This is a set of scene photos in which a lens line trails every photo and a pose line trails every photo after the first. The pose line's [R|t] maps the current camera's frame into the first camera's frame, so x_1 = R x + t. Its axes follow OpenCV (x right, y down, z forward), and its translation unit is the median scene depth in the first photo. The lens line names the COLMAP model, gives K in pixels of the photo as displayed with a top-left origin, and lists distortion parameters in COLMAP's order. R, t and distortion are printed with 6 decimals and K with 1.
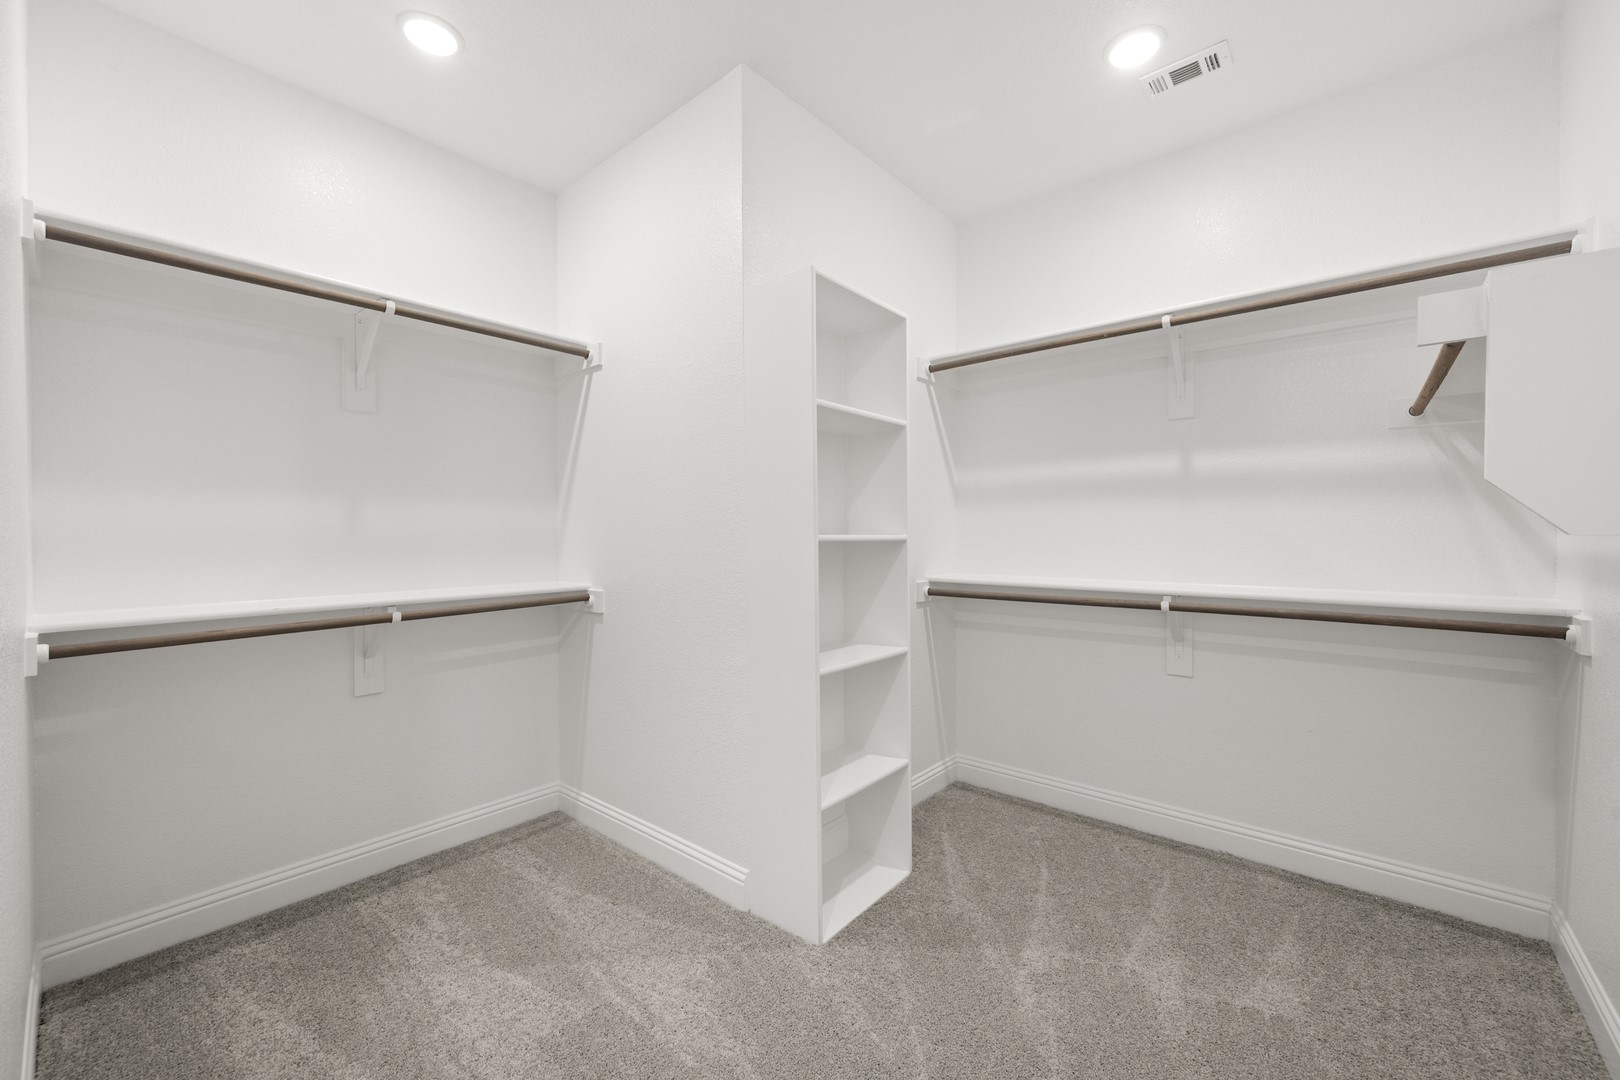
lens RADIAL K [[639.8, 0, 809.9], [0, 639.8, 538.5], [0, 0, 1]] dist [-0.000101, -0.000048]
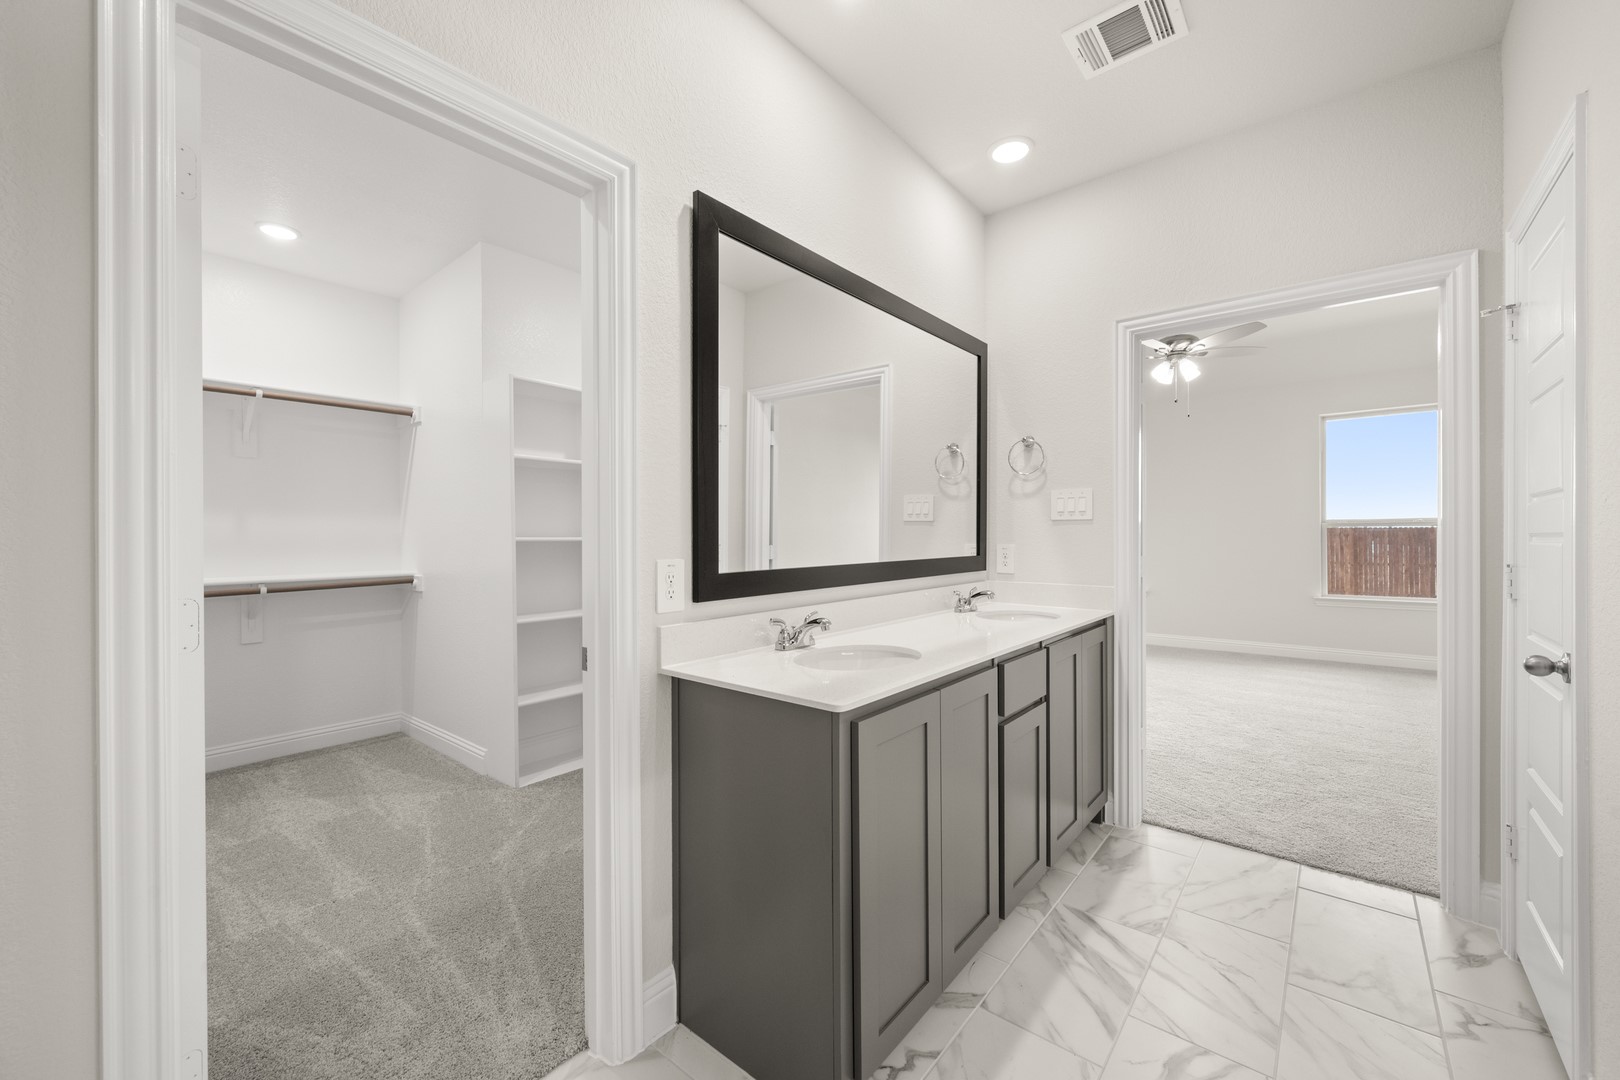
lens RADIAL K [[639.8, 0, 809.8], [0, 639.8, 538.6], [0, 0, 1]] dist [-0.000101, -0.000048]
pose [[0.999918, -0.001447, 0.012744, 0.651698], [0.001490, 0.999993, -0.003437, 0.003180], [-0.012739, 0.003455, 0.999913, -0.566703]]
